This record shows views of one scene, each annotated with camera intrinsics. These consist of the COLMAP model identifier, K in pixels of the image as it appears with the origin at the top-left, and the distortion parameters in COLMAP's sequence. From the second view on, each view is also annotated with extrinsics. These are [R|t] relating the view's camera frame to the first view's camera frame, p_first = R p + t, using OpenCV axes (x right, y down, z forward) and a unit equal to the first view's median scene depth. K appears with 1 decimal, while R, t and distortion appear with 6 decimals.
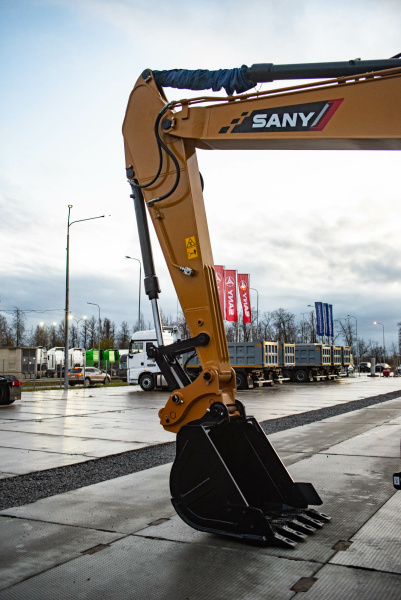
lens RADIAL K [[585.8, 0, 200.5], [0, 585.8, 300.0], [0, 0, 1]] dist [-0.068741, 0.001631]
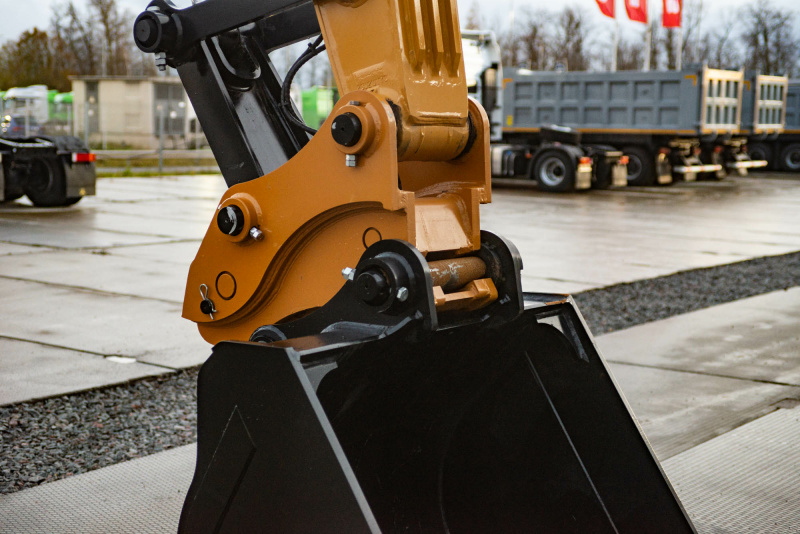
lens RADIAL K [[1250.5, 0, 400.0], [0, 1250.5, 267.0], [0, 0, 1]] dist [0.187532, 0.101538]
pose [[0.990902, 0.037563, -0.129240, 0.018558], [-0.008439, 0.975714, 0.218886, 0.014232], [0.134323, -0.215804, 0.967153, 0.097424]]
